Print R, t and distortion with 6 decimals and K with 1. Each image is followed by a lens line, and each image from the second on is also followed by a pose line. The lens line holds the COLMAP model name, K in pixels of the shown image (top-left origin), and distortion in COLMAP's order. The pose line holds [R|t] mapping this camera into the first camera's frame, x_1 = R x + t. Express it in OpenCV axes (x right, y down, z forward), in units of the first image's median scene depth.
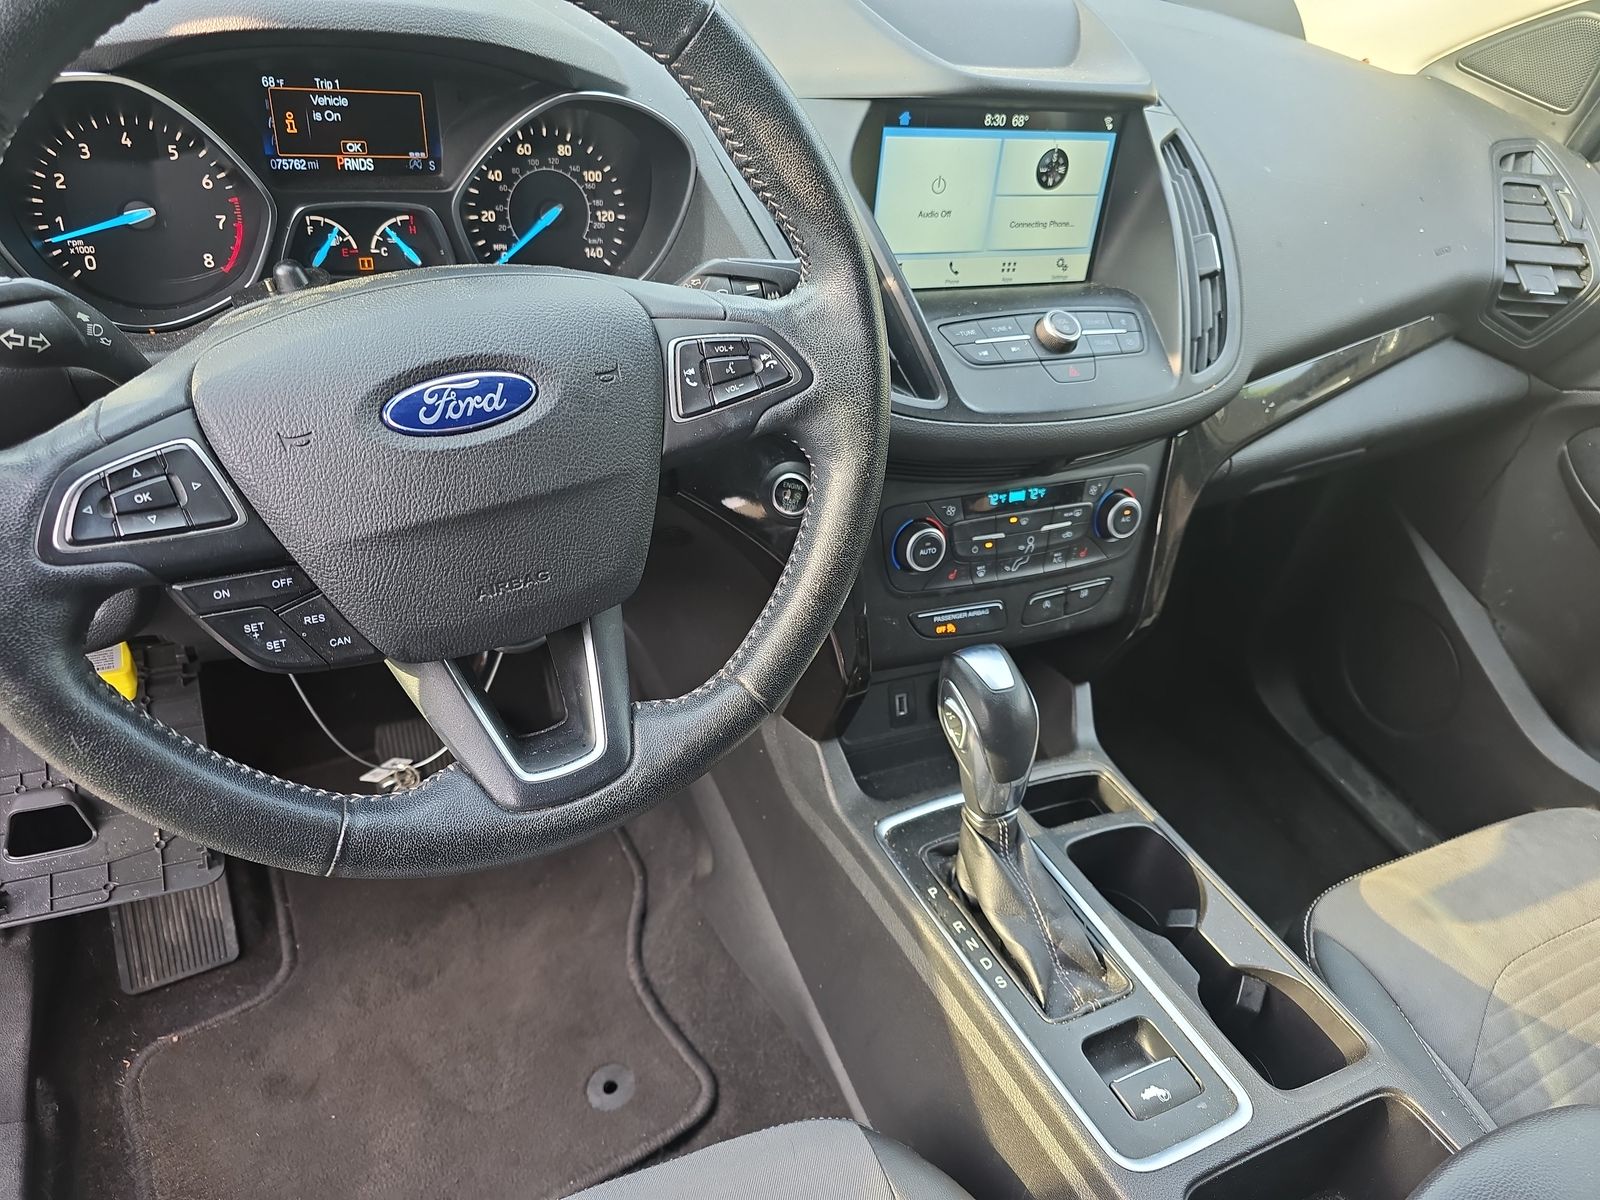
lens RADIAL K [[1072.2, 0, 798.9], [0, 1072.2, 613.9], [0, 0, 1]] dist [0.015577, -0.037122]
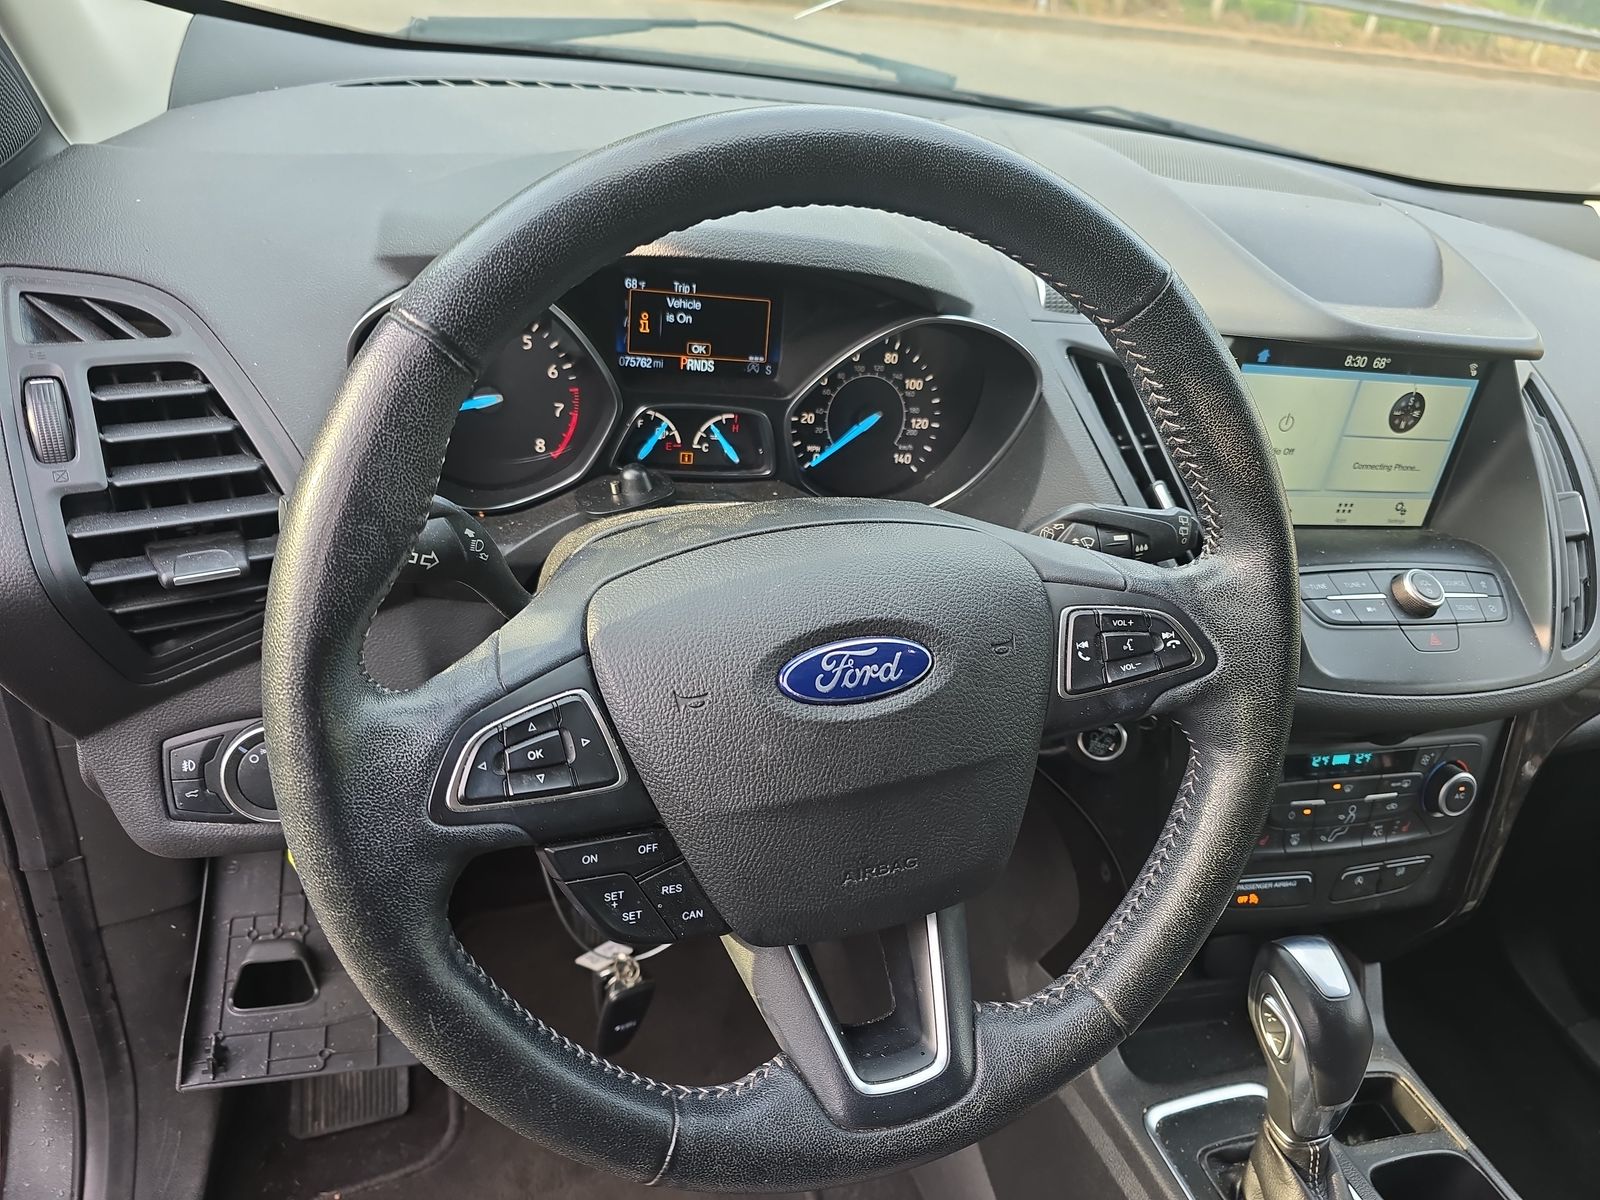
lens RADIAL K [[1072.2, 0, 784.9], [0, 1072.2, 605.4], [0, 0, 1]] dist [0.015577, -0.037122]
pose [[0.986512, 0.103765, -0.126599, -0.173698], [-0.117939, 0.986895, -0.110130, -0.093885], [0.113513, 0.123575, 0.985822, 0.054044]]
